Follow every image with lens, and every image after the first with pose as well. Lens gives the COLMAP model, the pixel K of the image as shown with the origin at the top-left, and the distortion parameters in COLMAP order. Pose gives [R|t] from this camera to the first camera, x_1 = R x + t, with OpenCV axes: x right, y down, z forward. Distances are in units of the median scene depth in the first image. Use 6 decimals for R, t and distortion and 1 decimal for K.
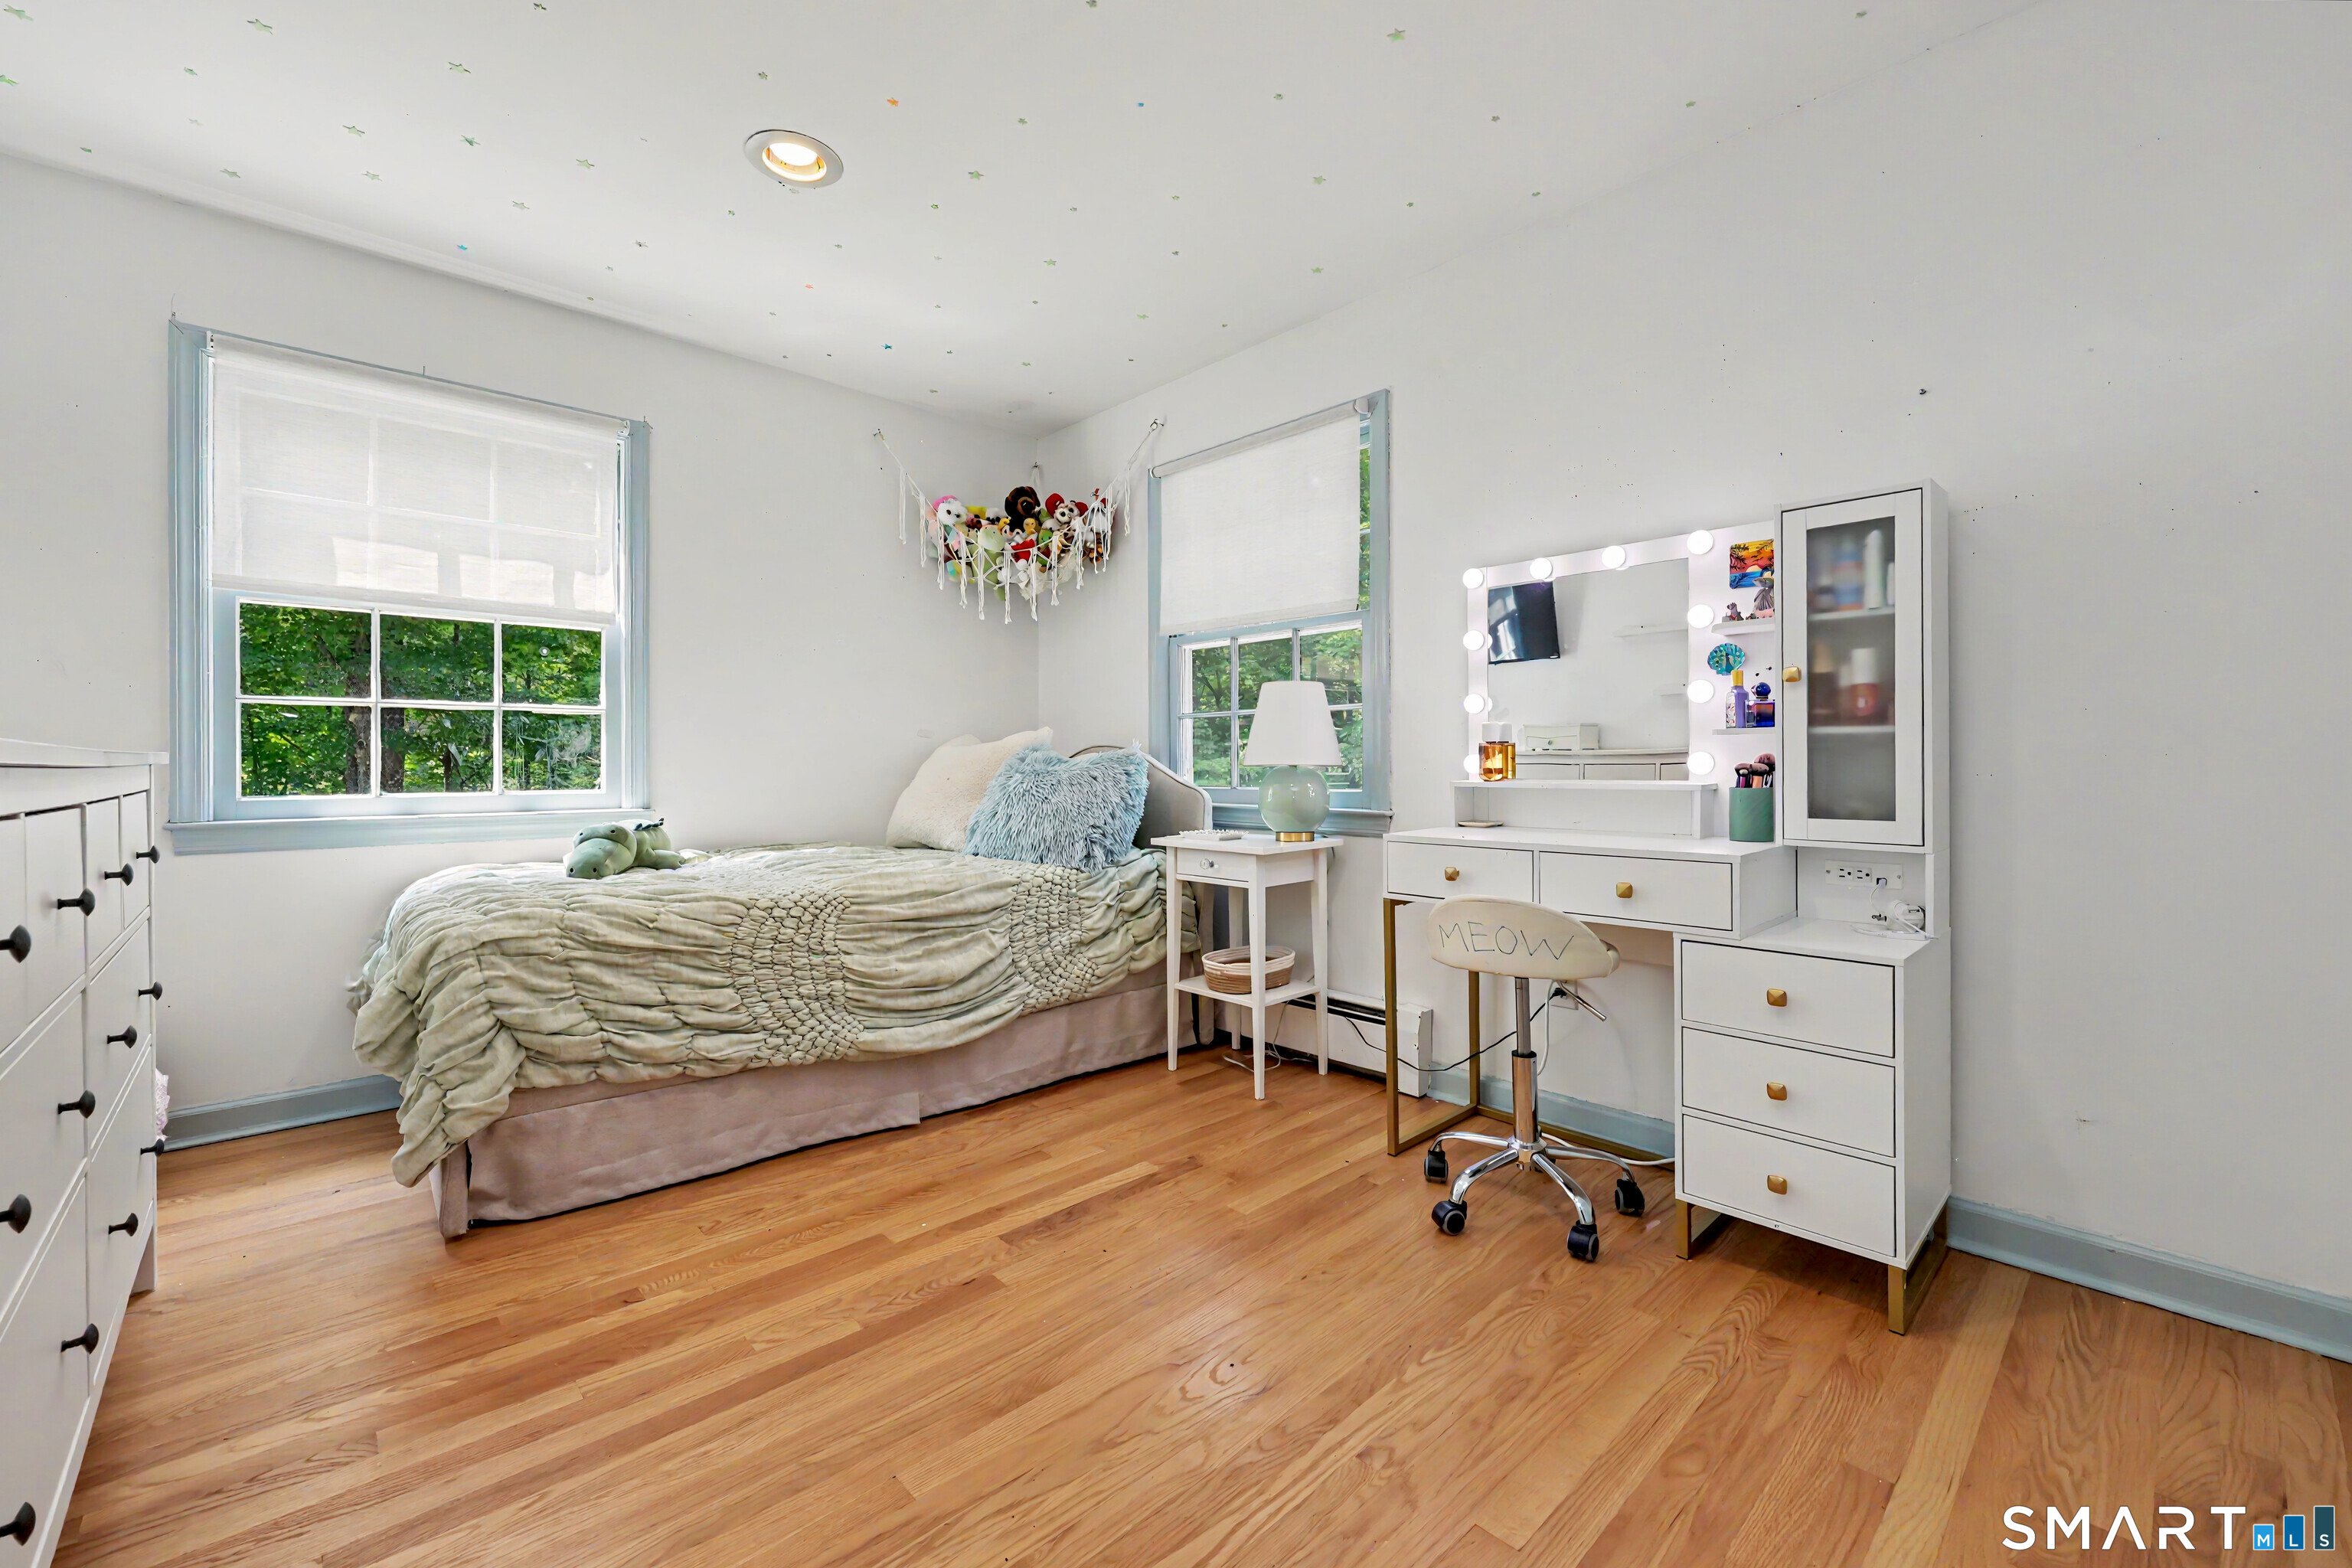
lens RADIAL K [[944.0, 0, 1177.7], [0, 944.0, 776.4], [0, 0, 1]] dist [0.002726, 0.000168]
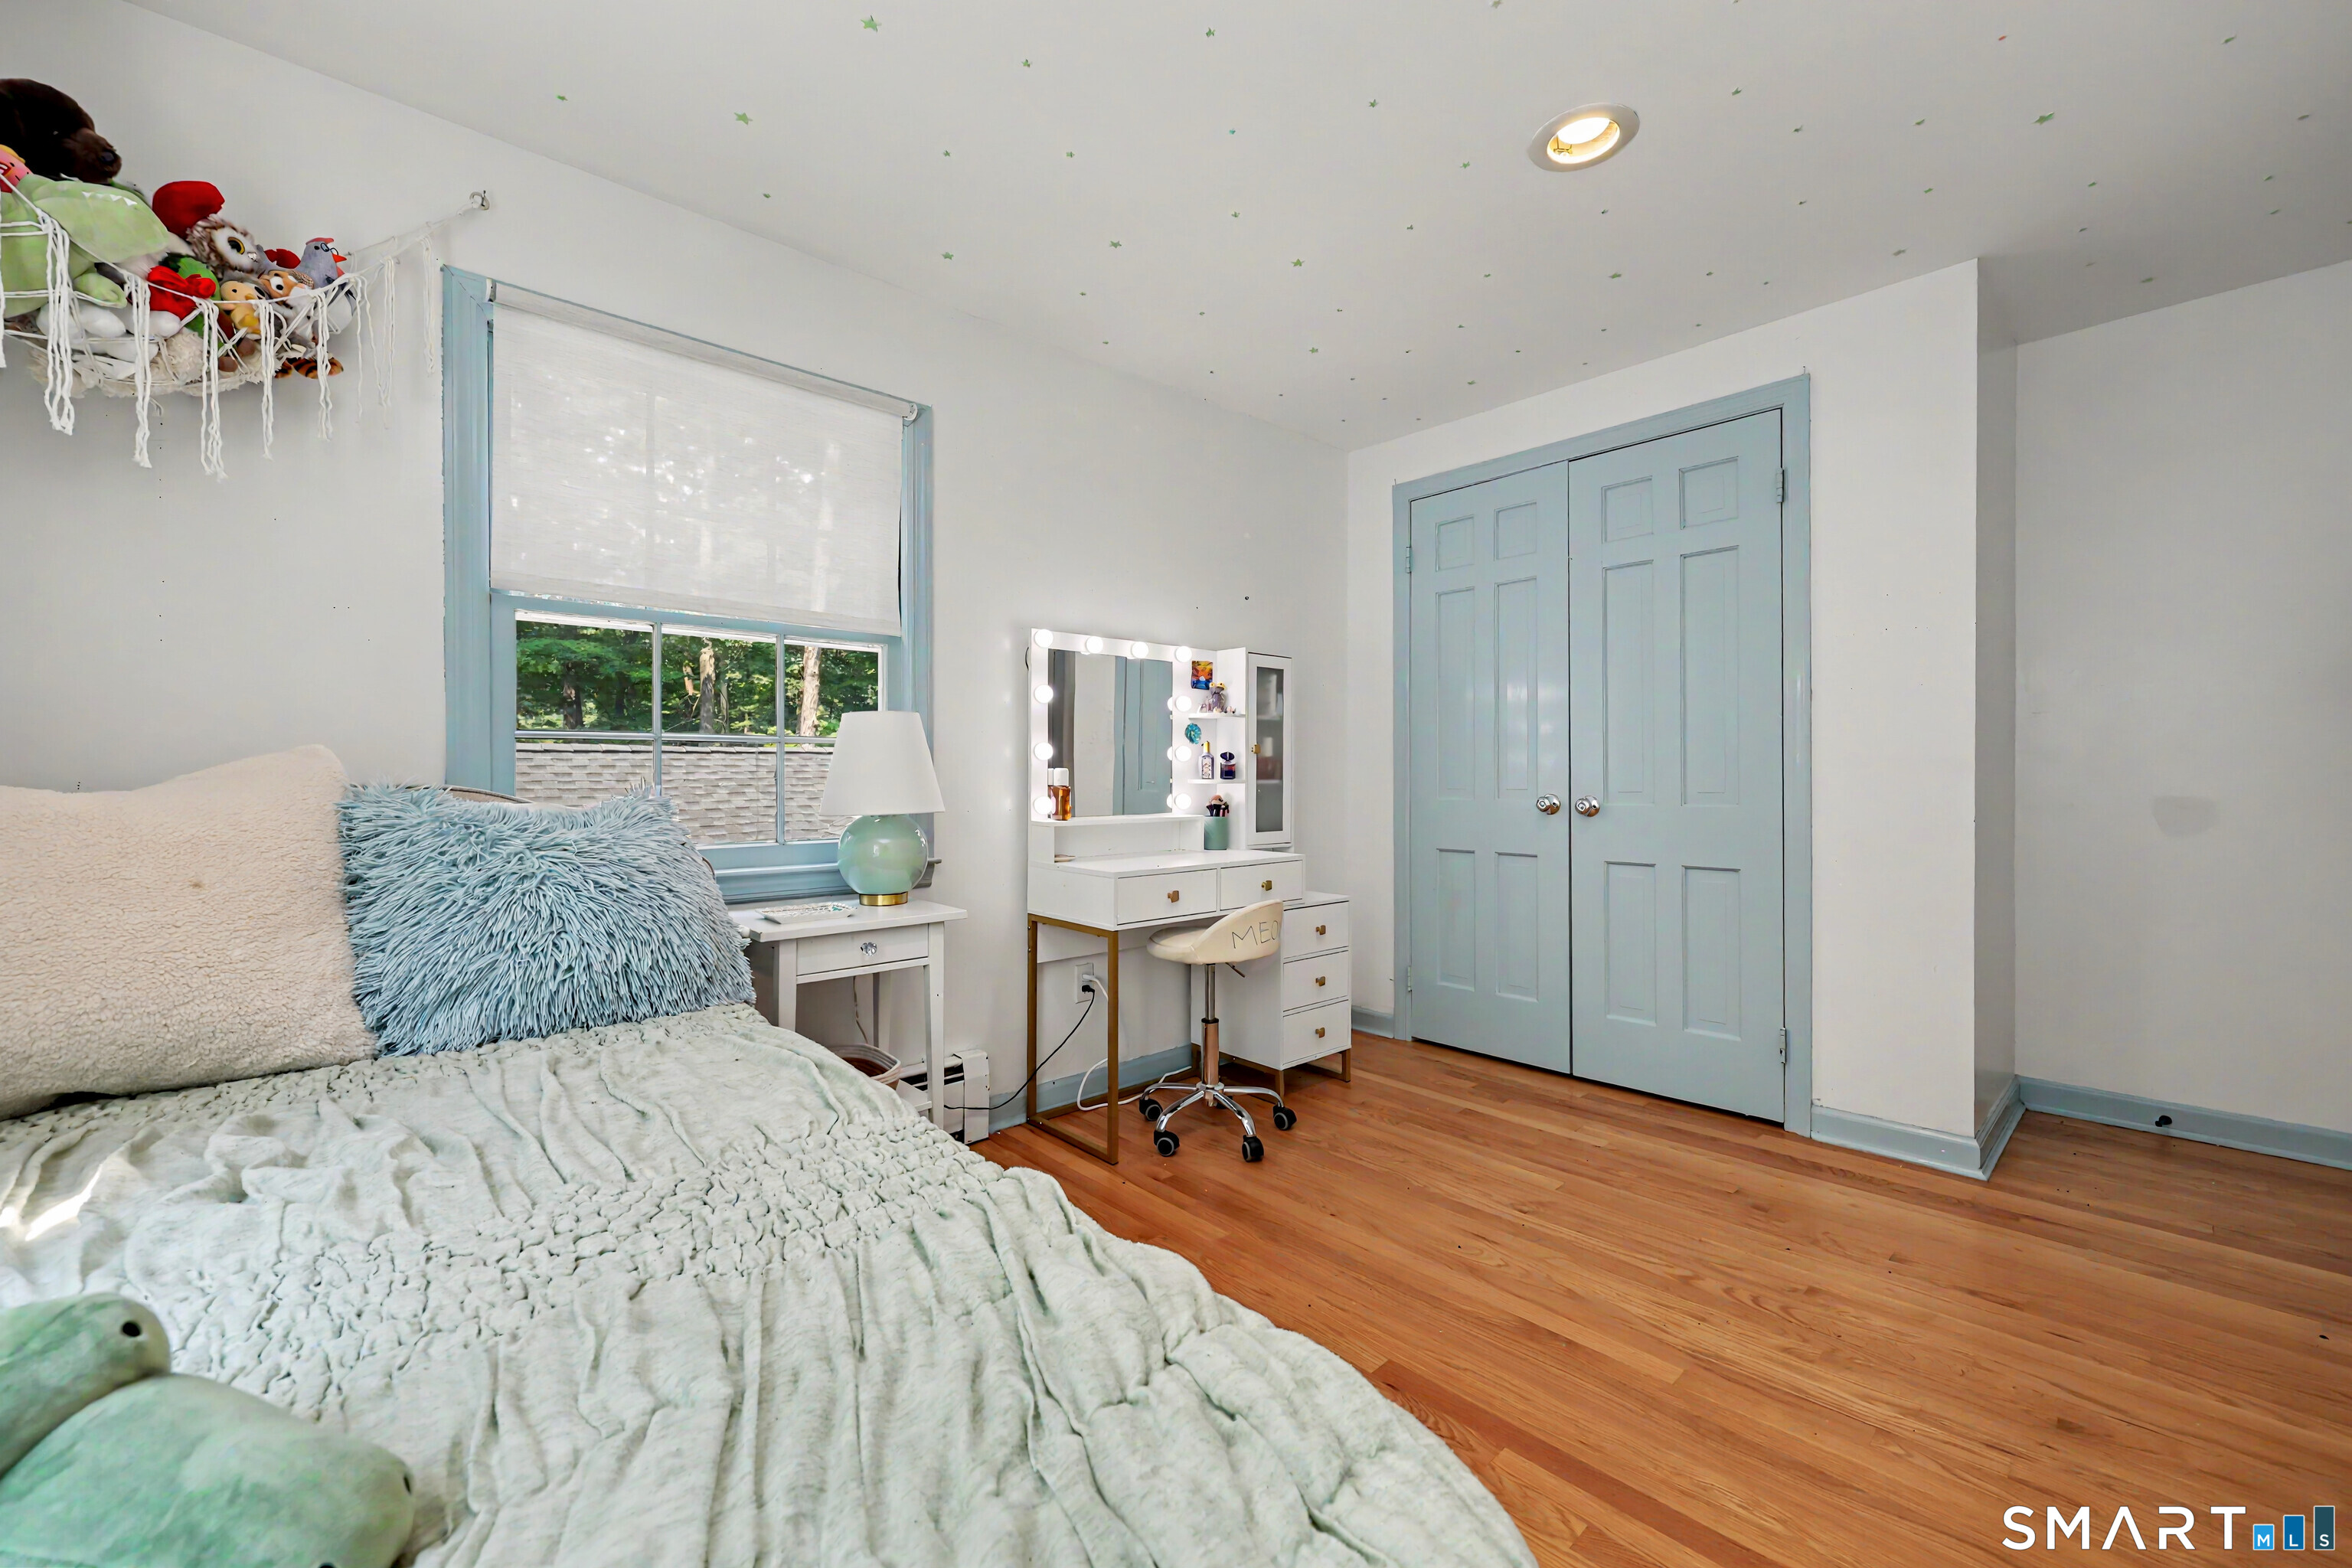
lens RADIAL K [[947.7, 0, 1175.7], [0, 947.7, 784.5], [0, 0, 1]] dist [-0.001099, -0.000167]
pose [[0.017495, -0.005054, 0.999834, -1.030992], [0.018023, 0.999826, 0.004739, -0.051577], [-0.999684, 0.017938, 0.017583, 1.066480]]
